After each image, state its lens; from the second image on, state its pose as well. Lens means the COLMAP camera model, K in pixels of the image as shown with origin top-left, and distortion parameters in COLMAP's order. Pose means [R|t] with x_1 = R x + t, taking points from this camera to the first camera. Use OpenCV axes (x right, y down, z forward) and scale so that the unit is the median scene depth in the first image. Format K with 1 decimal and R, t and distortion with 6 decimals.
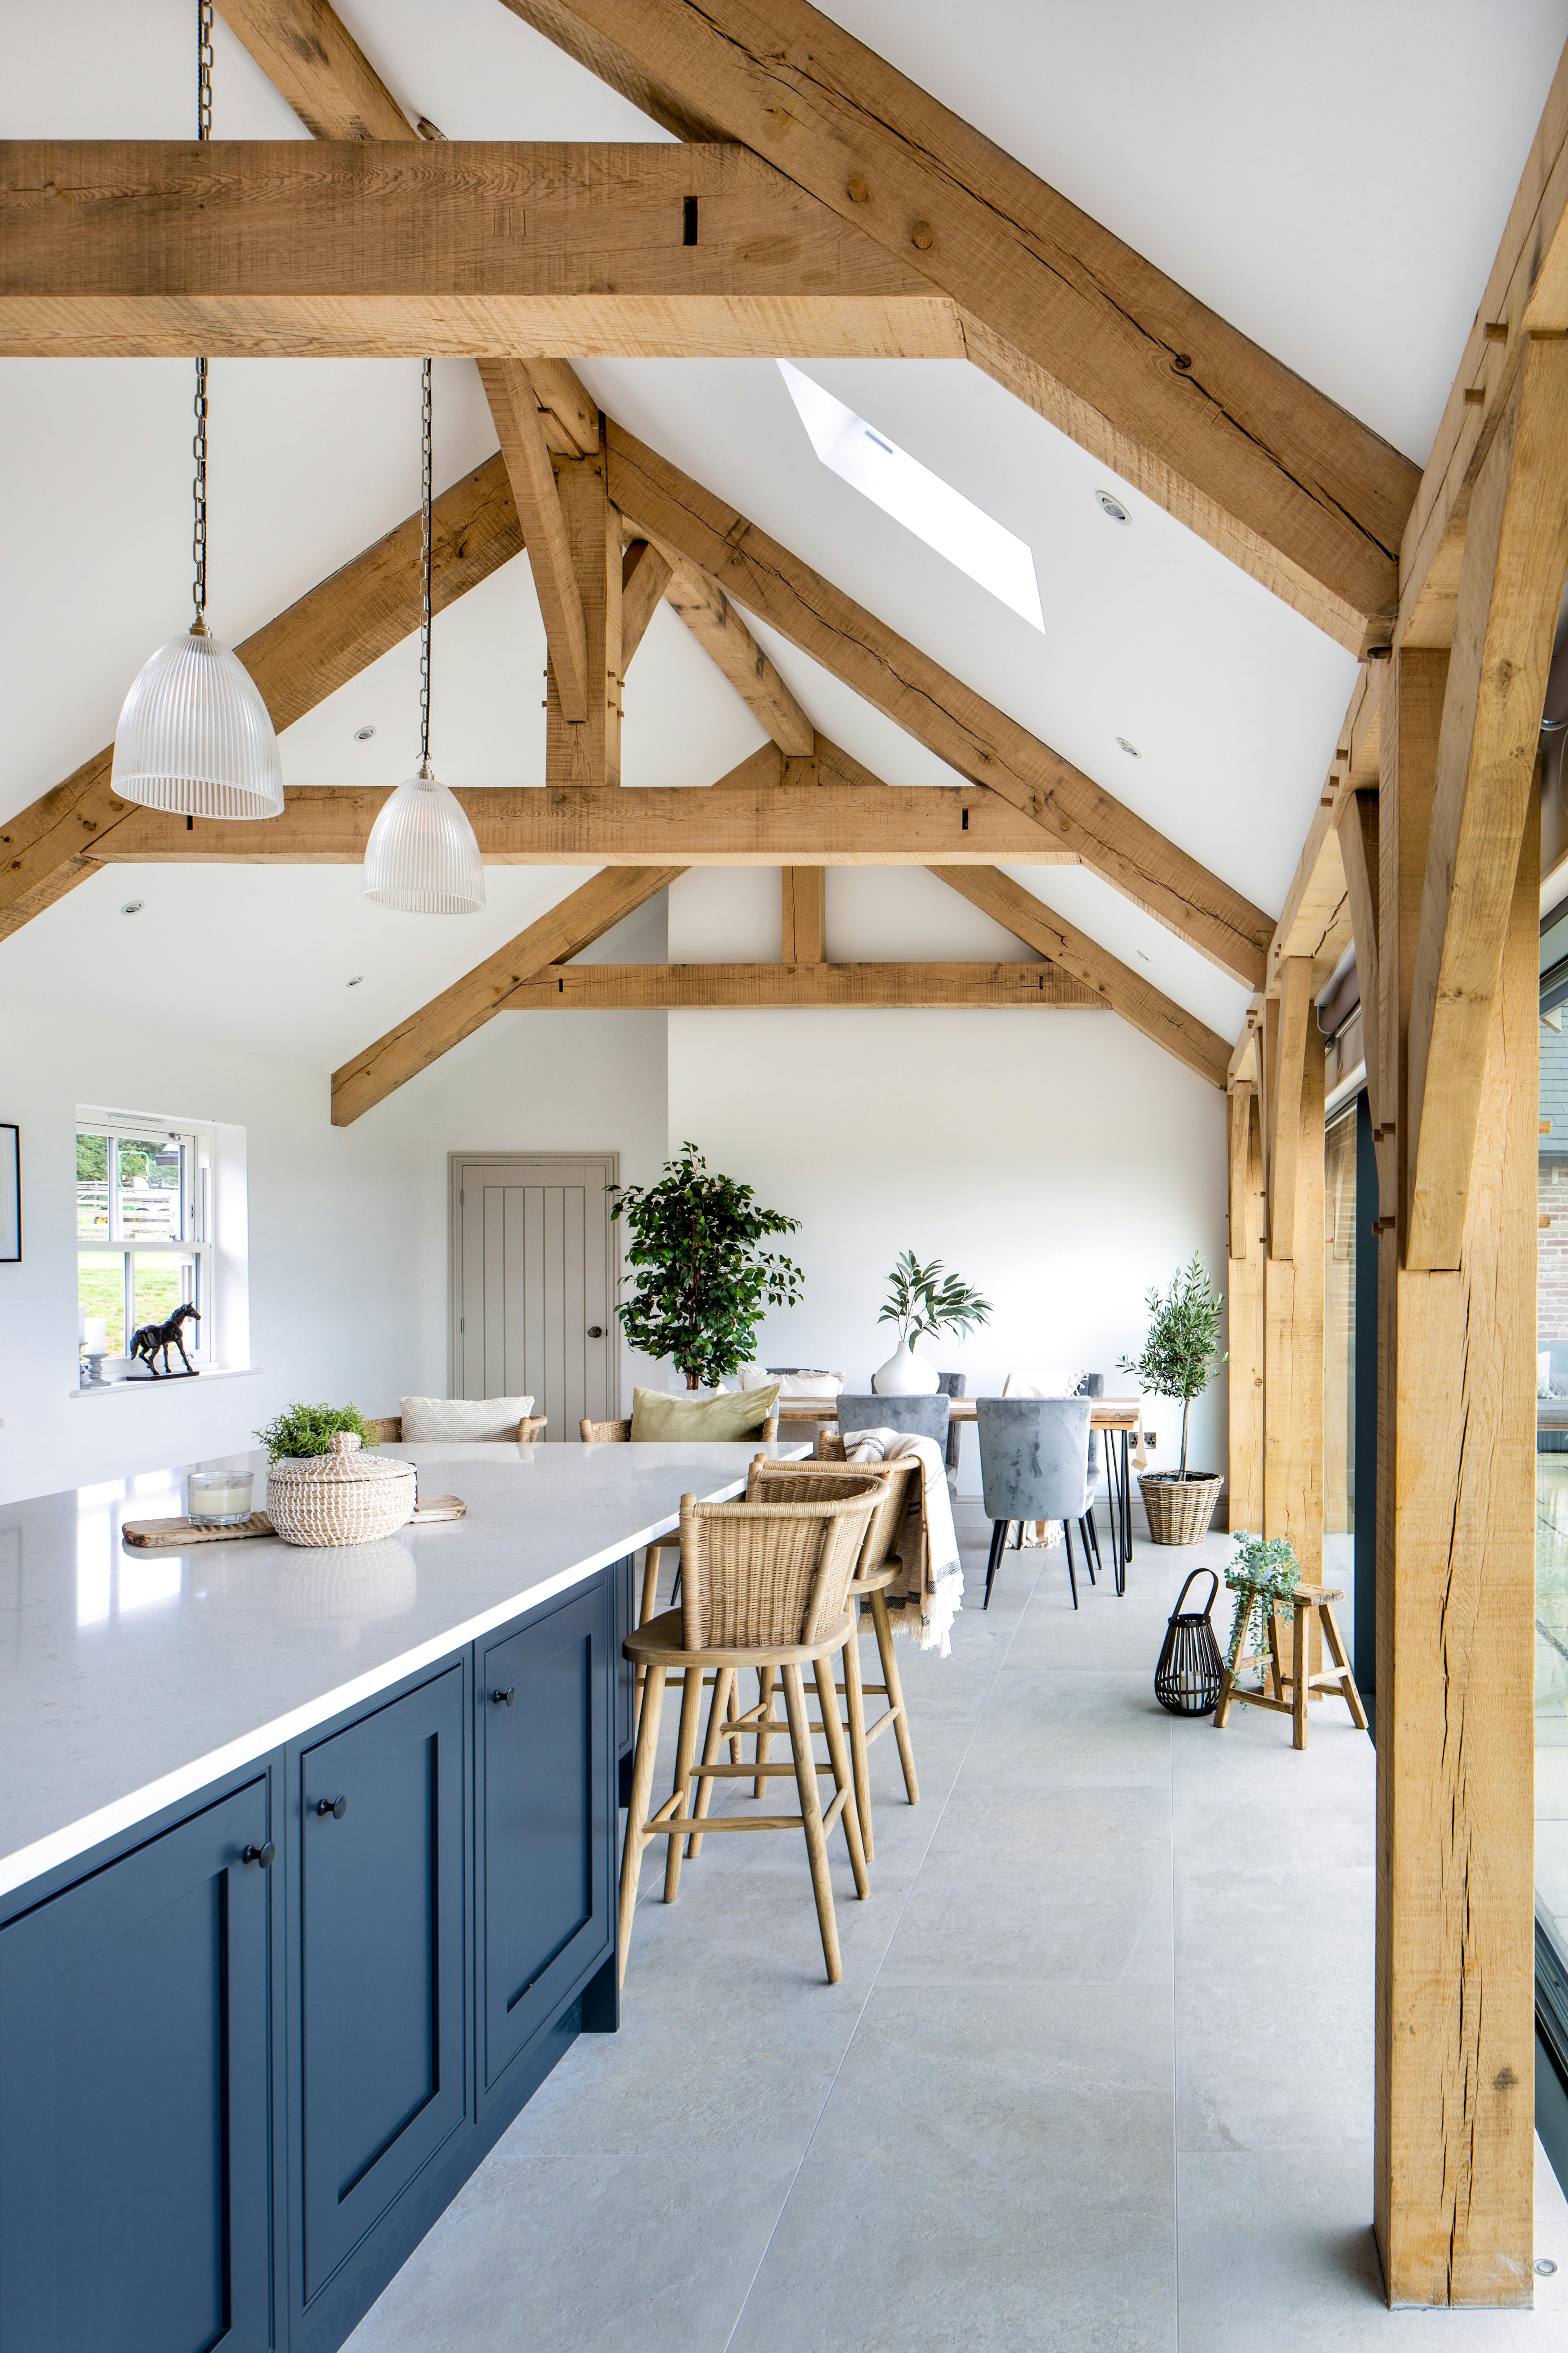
lens RADIAL K [[1618.0, 0, 825.6], [0, 1618.0, 1261.7], [0, 0, 1]] dist [-0.007318, 0.002234]
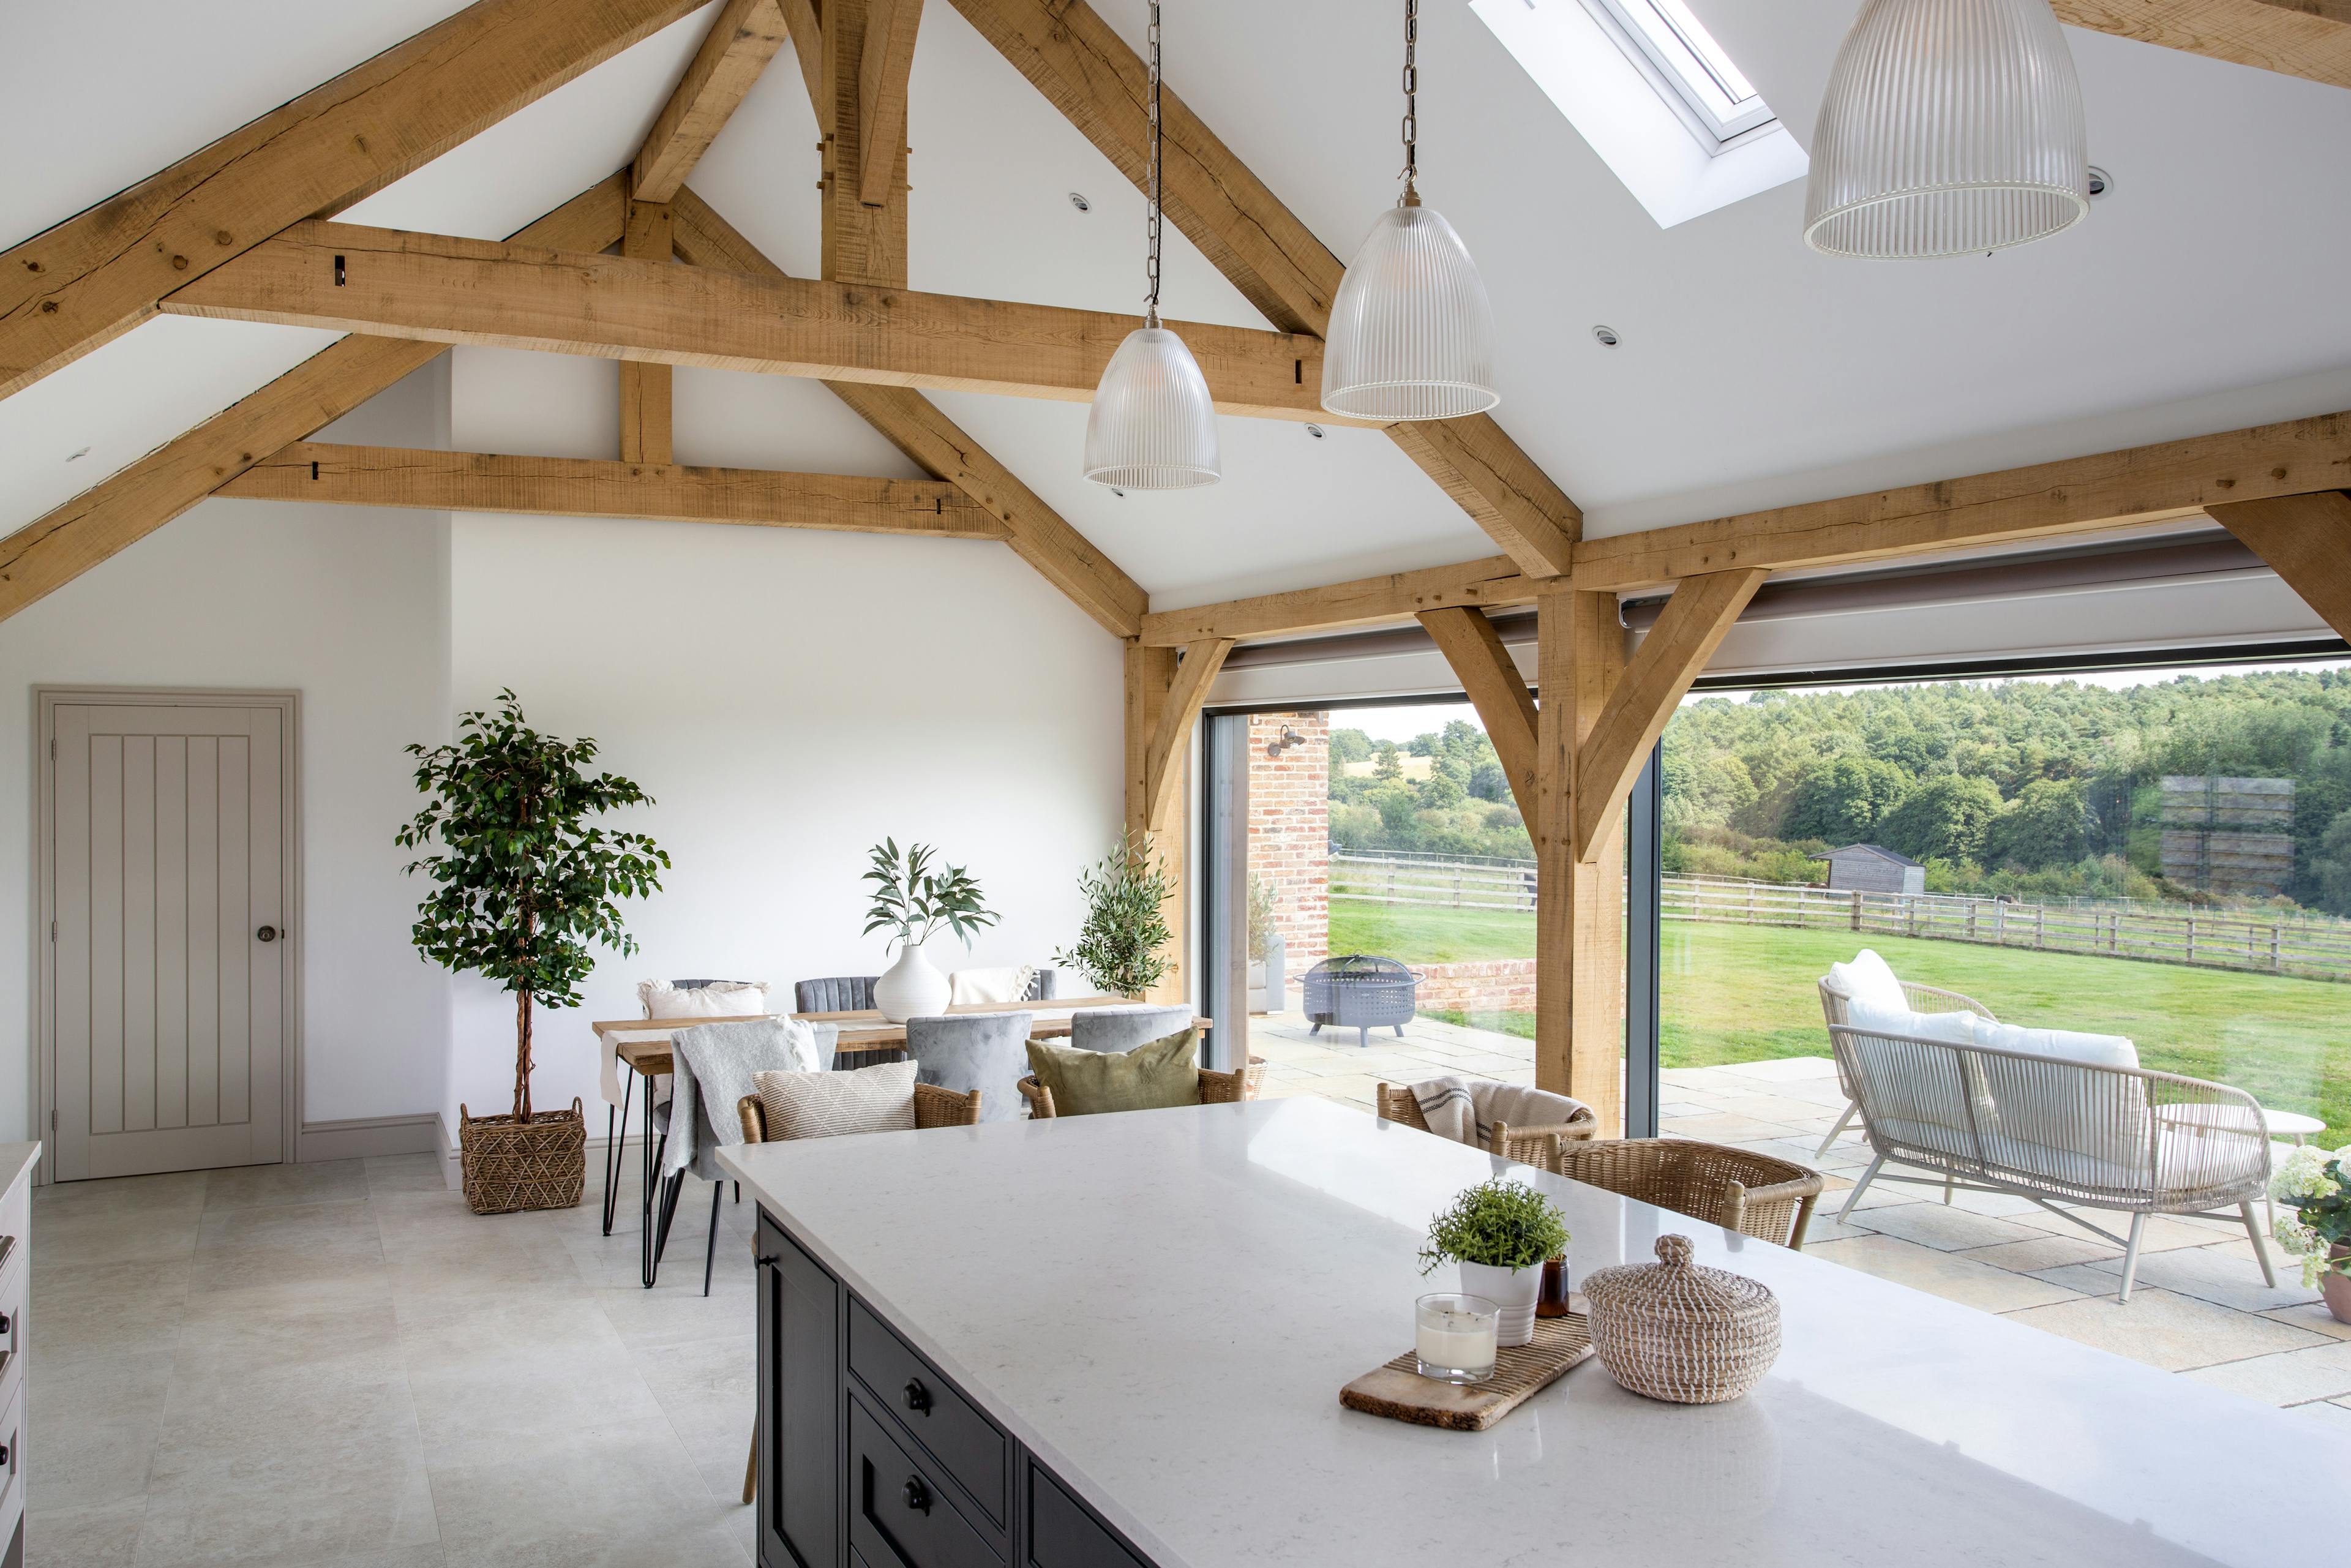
lens RADIAL K [[1947.4, 0, 1179.8], [0, 1947.4, 817.2], [0, 0, 1]] dist [-0.040142, 0.095874]
pose [[0.895908, -0.010098, 0.444124, -0.209058], [0.007003, 0.999938, 0.008609, -0.018672], [-0.444183, -0.004602, 0.895924, 0.035545]]
